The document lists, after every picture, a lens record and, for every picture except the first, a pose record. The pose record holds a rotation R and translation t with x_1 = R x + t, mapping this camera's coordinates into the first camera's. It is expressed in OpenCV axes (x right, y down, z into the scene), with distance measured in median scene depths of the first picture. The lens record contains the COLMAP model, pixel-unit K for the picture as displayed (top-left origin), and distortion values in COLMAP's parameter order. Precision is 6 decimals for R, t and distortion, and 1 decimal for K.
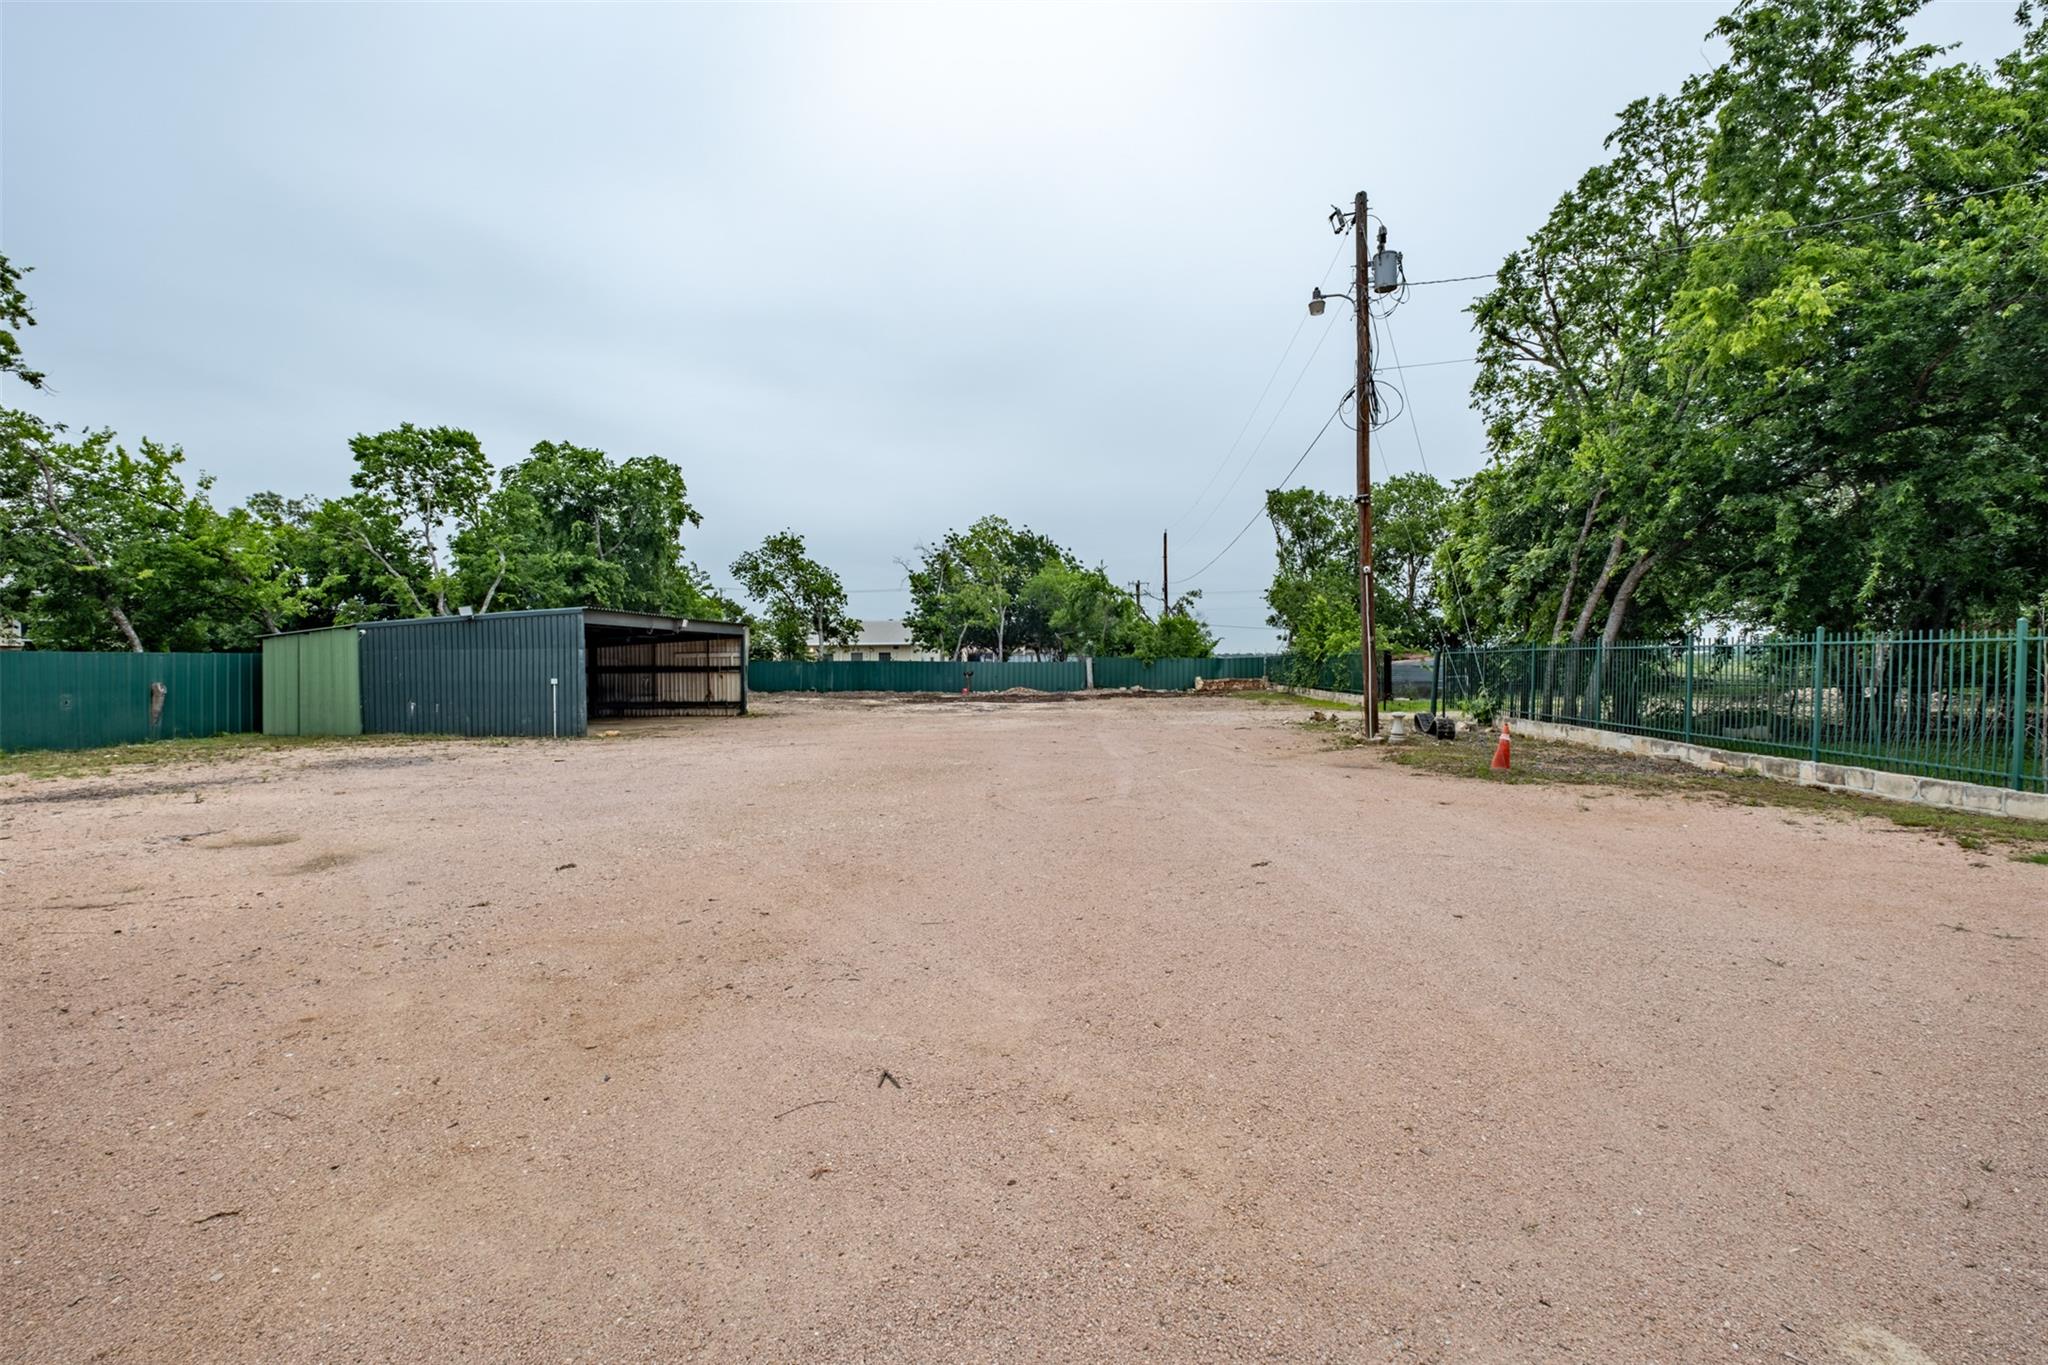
lens RADIAL K [[891.4, 0, 1001.2], [0, 891.4, 675.7], [0, 0, 1]] dist [0.004424, -0.005752]
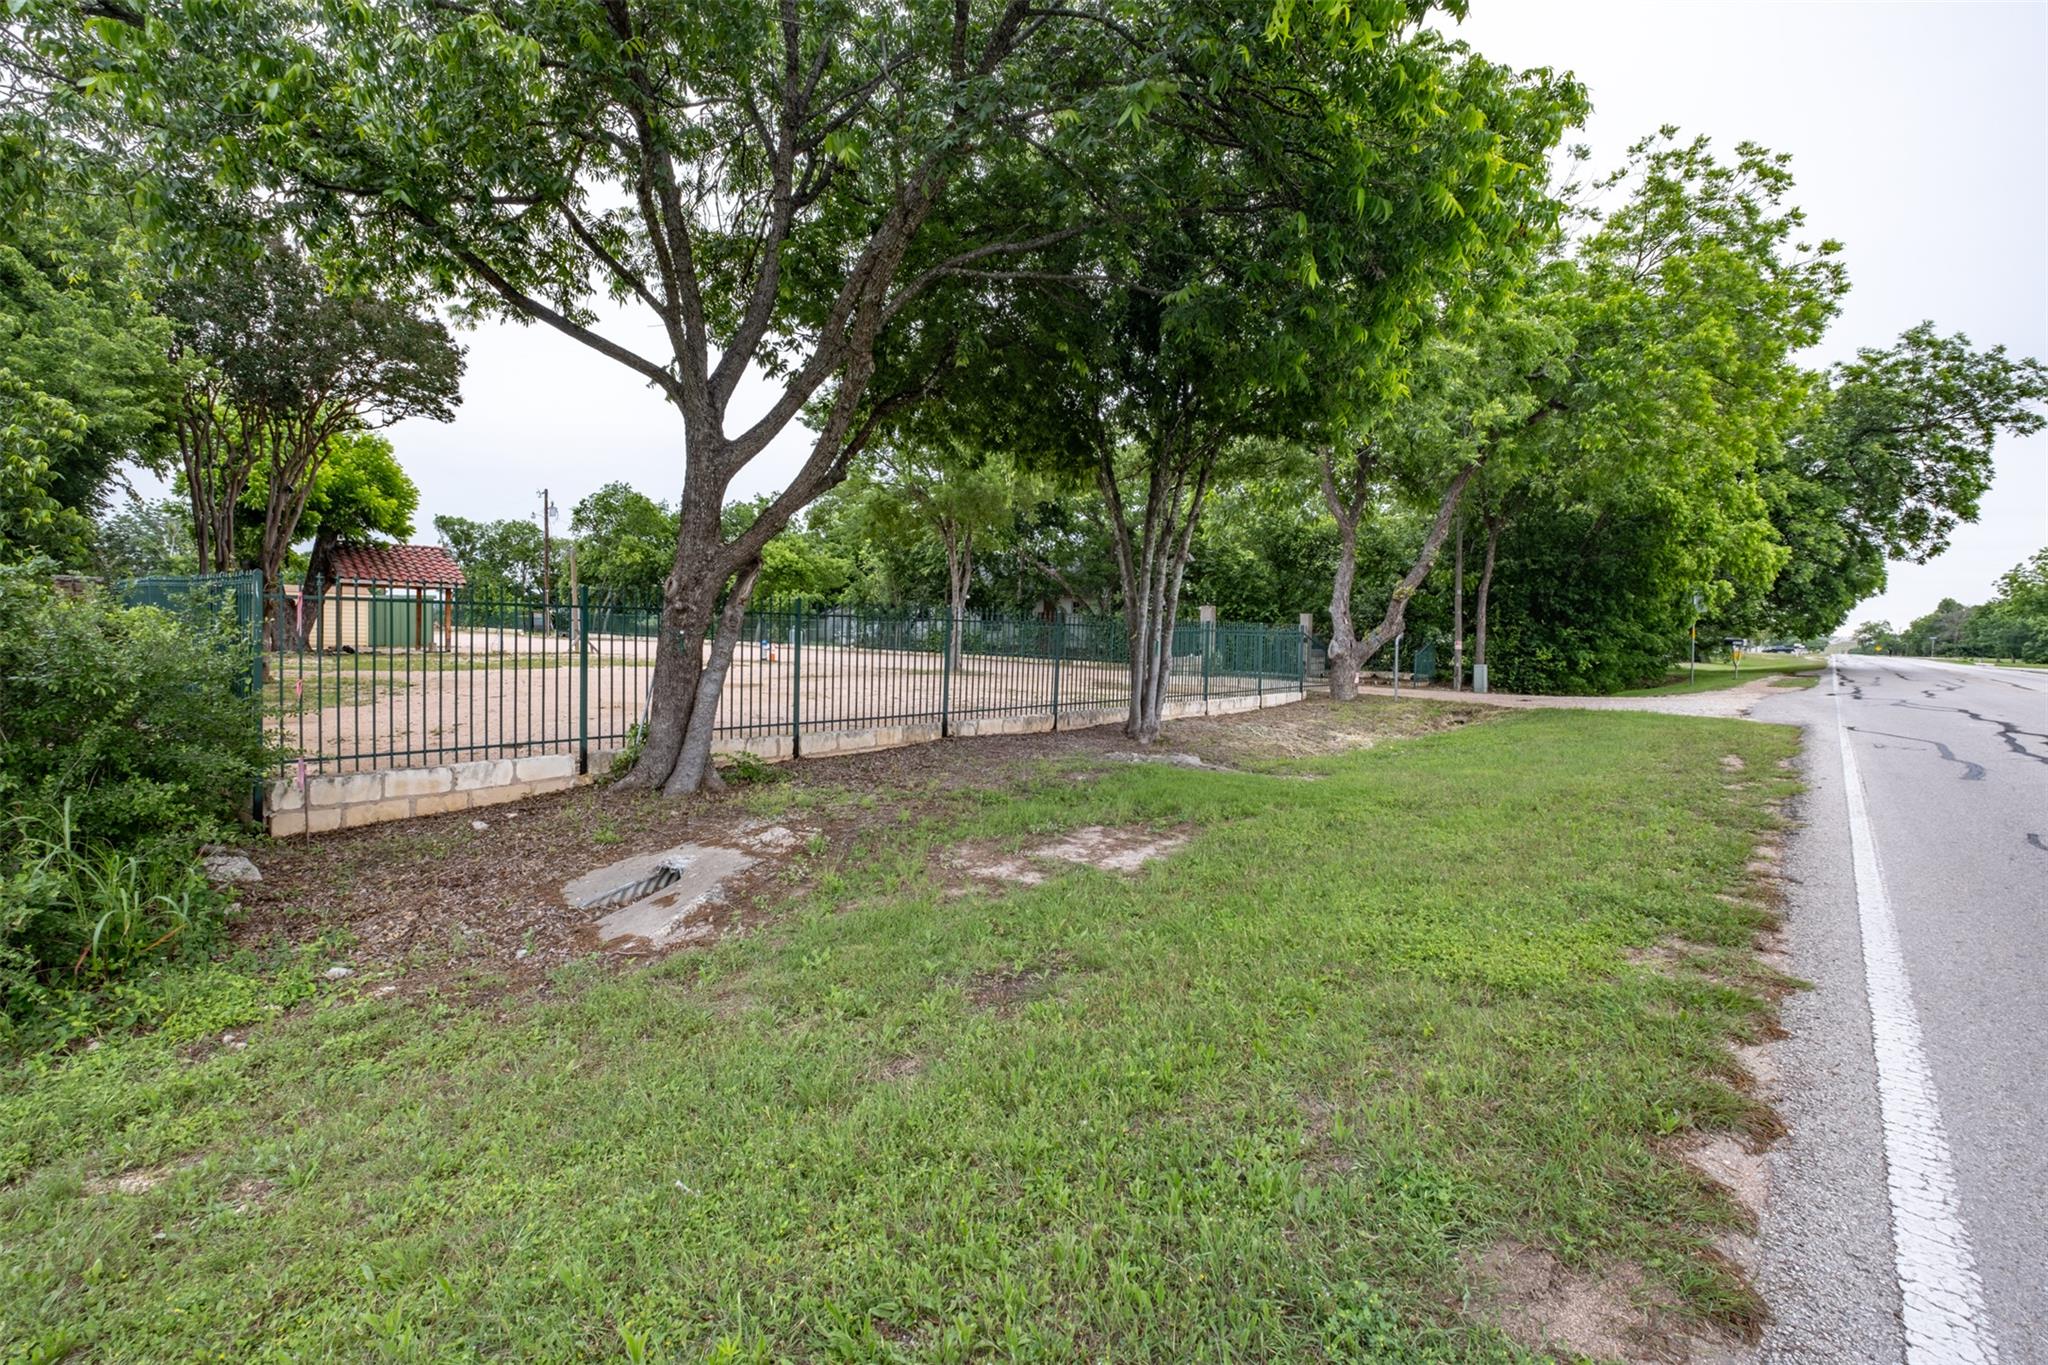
lens RADIAL K [[891.4, 0, 1016.6], [0, 891.4, 673.8], [0, 0, 1]] dist [0.004424, -0.005752]
pose [[0.535646, -0.023430, 0.844118, -0.927337], [-0.017380, 0.999097, 0.038761, 0.026426], [-0.844264, -0.035433, 0.534755, -1.453475]]
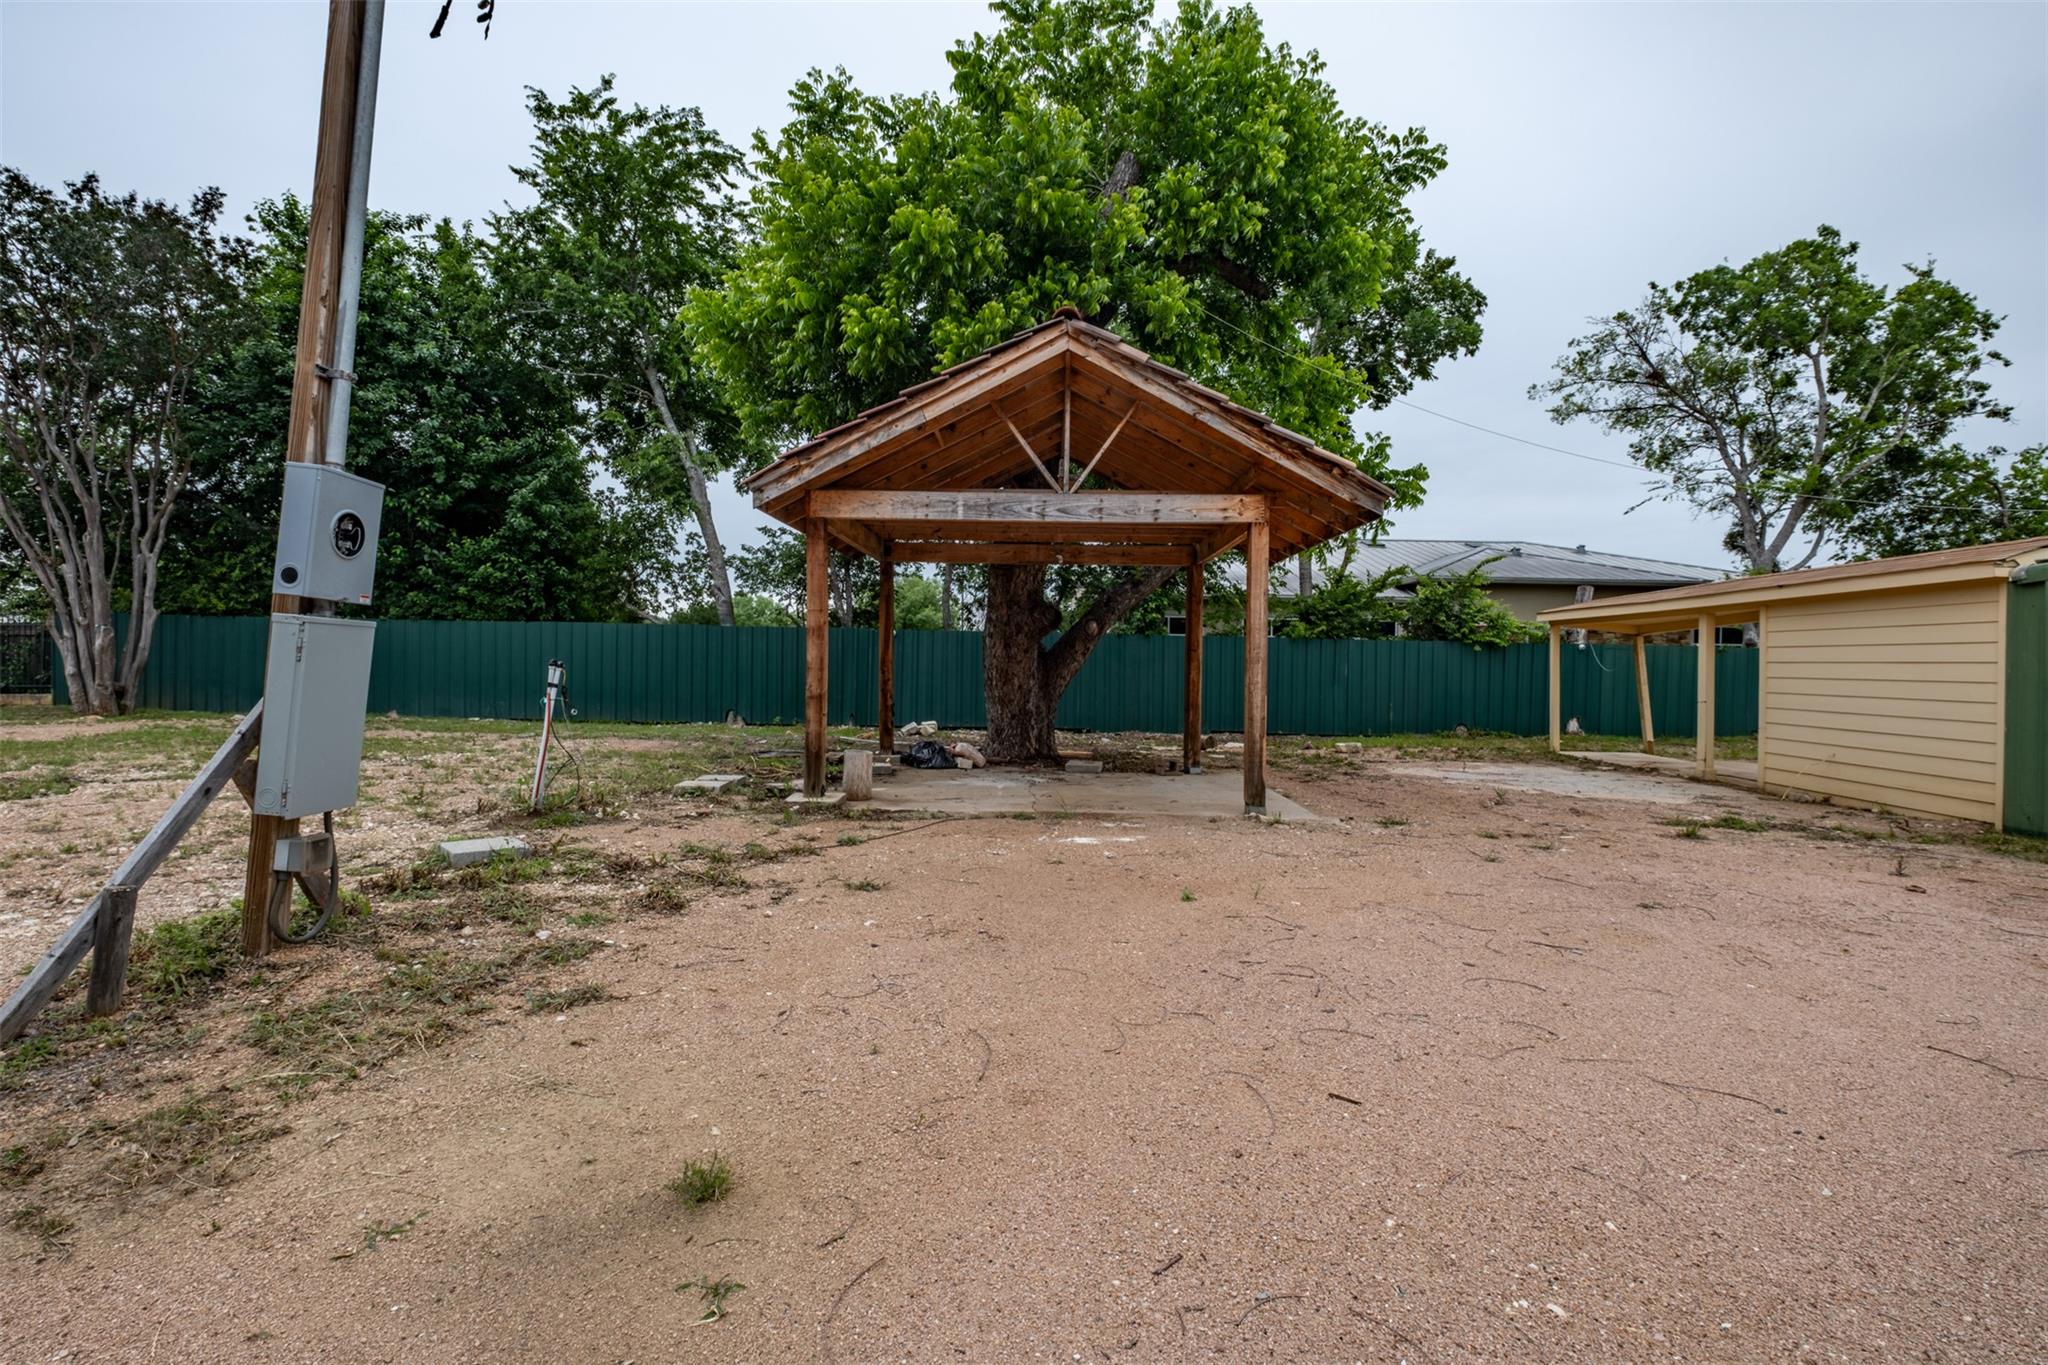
lens RADIAL K [[891.4, 0, 1043.4], [0, 891.4, 651.2], [0, 0, 1]] dist [0.004424, -0.005752]
pose [[0.153431, -0.007293, -0.988132, -0.093317], [-0.033201, 0.999370, -0.012531, 0.012869], [0.987601, 0.034729, 0.153092, -0.214271]]
